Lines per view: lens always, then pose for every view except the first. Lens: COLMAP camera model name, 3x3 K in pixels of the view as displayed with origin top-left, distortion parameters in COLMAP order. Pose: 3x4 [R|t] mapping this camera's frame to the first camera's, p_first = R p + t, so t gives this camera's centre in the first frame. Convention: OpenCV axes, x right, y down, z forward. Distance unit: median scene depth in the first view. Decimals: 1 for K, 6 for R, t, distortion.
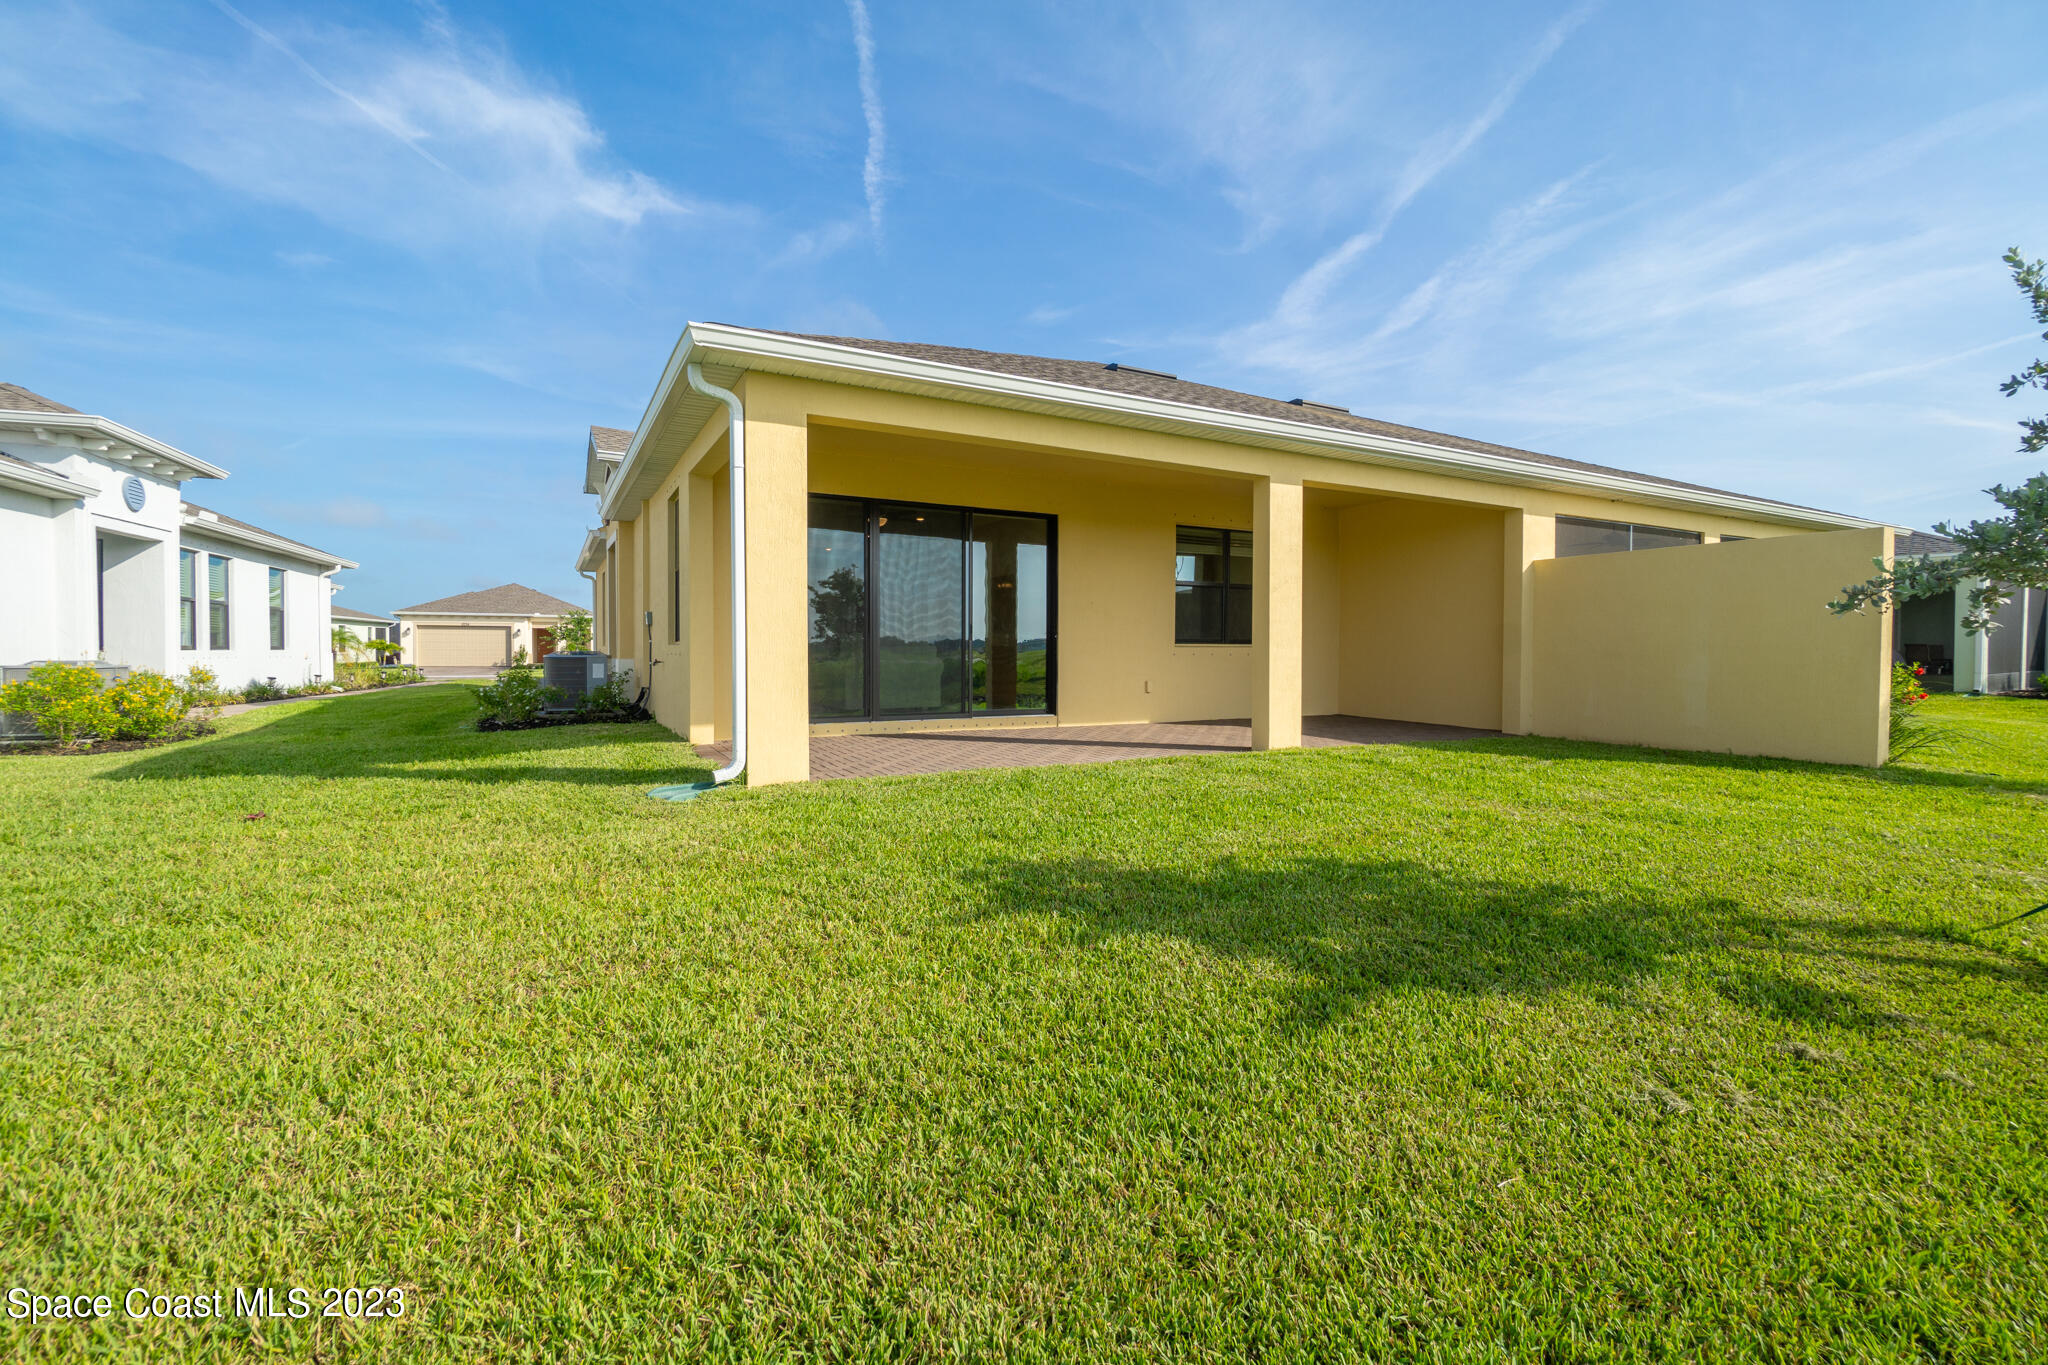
lens RADIAL K [[893.3, 0, 1013.0], [0, 893.3, 670.3], [0, 0, 1]] dist [-0.006128, -0.000654]
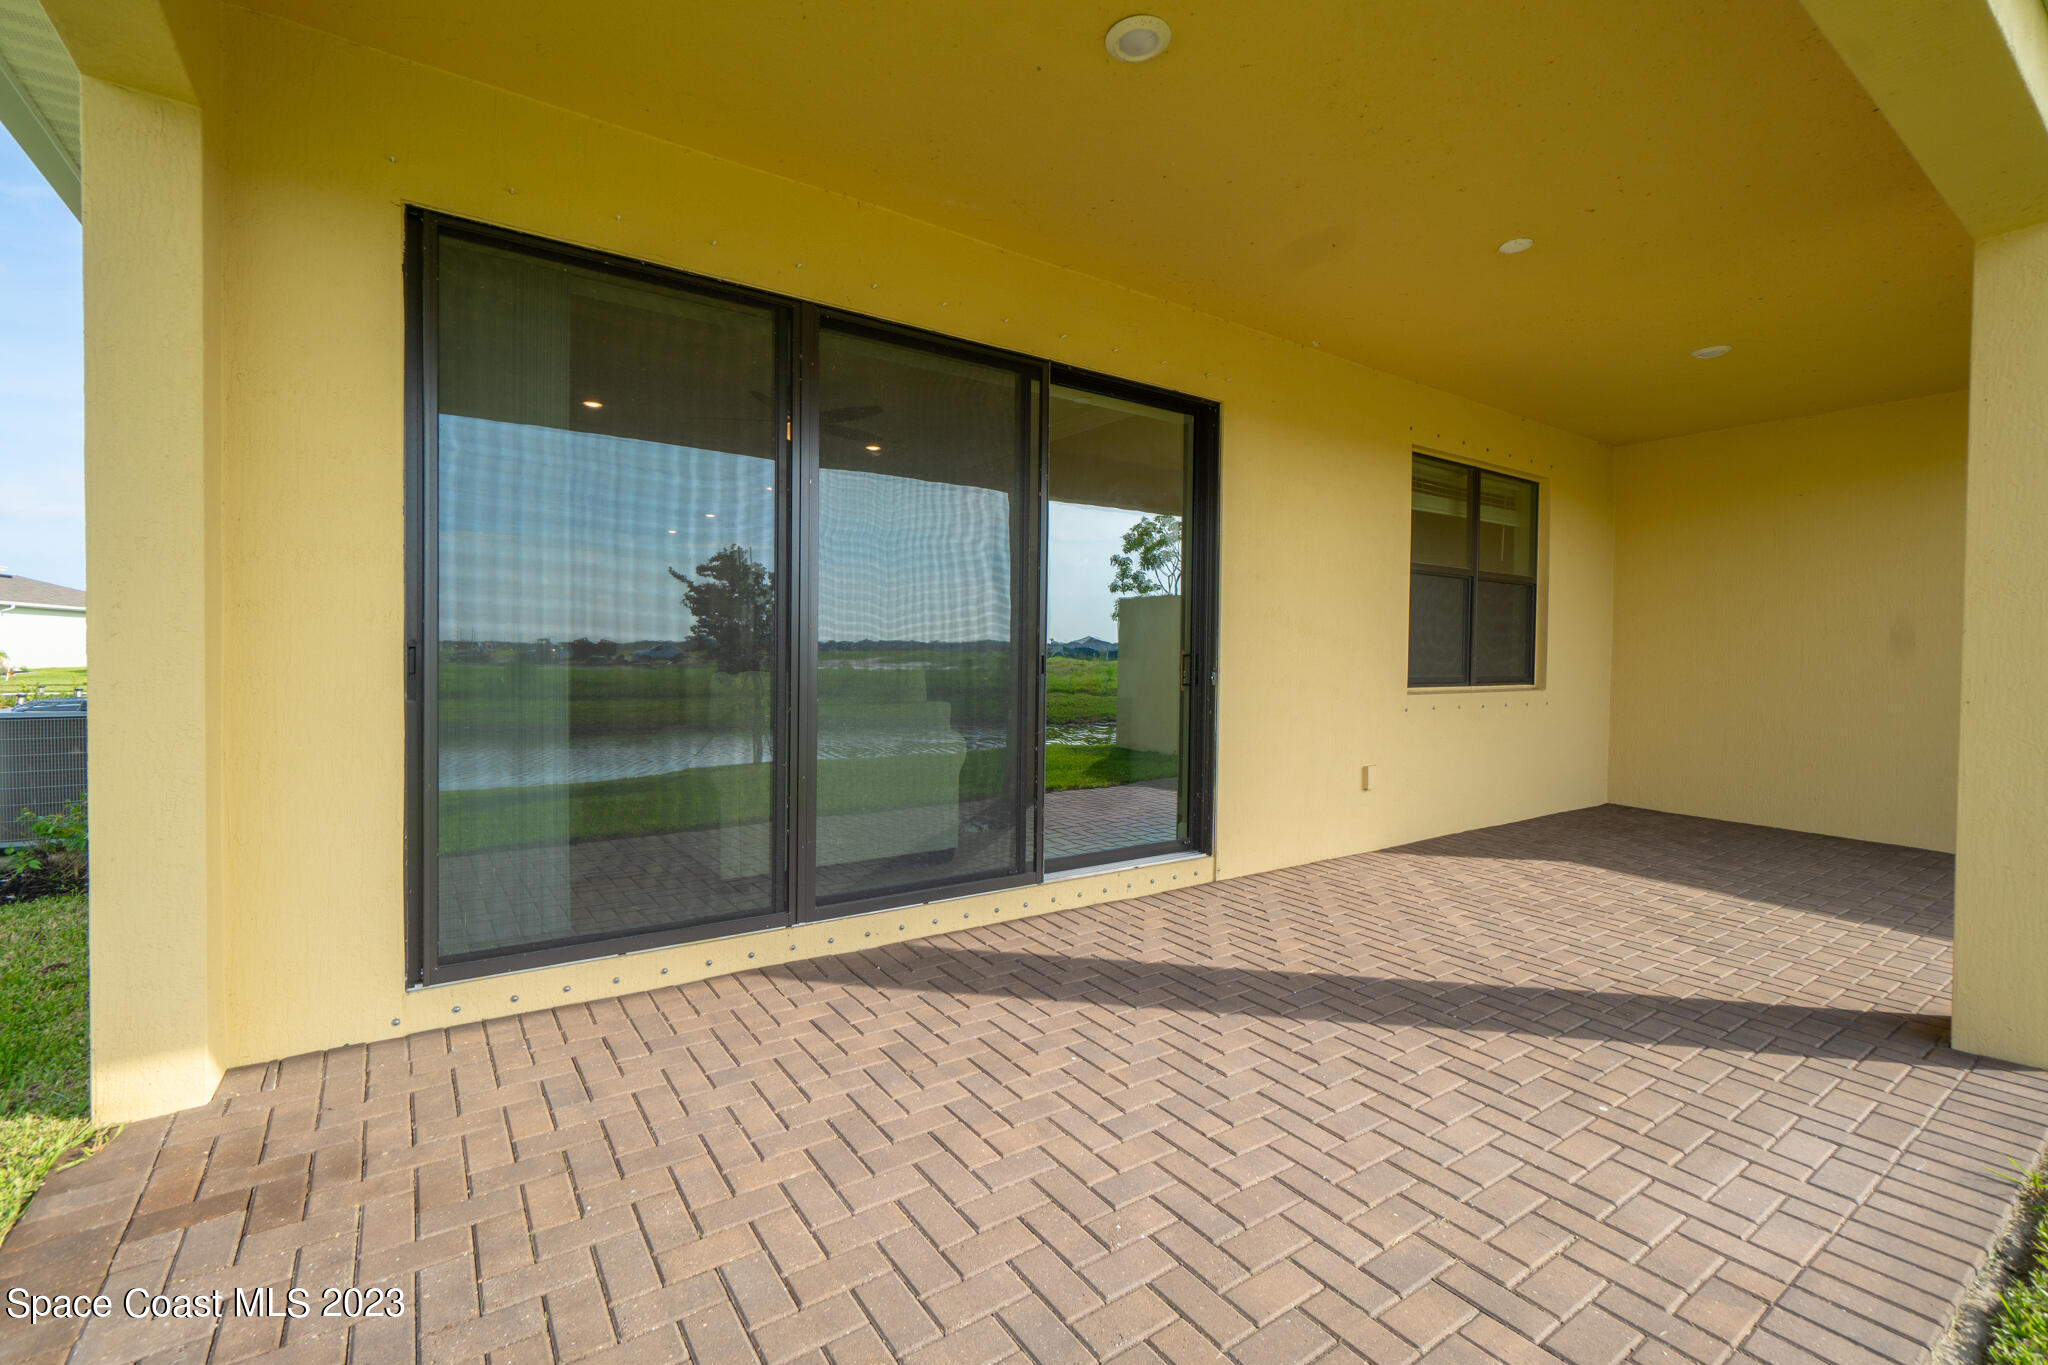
lens RADIAL K [[893.3, 0, 1013.0], [0, 893.3, 670.3], [0, 0, 1]] dist [-0.006128, -0.000654]
pose [[0.994447, 0.003158, 0.105193, -0.092649], [-0.002615, 0.999983, -0.005303, -0.036118], [-0.105208, 0.004999, 0.994438, 0.523343]]
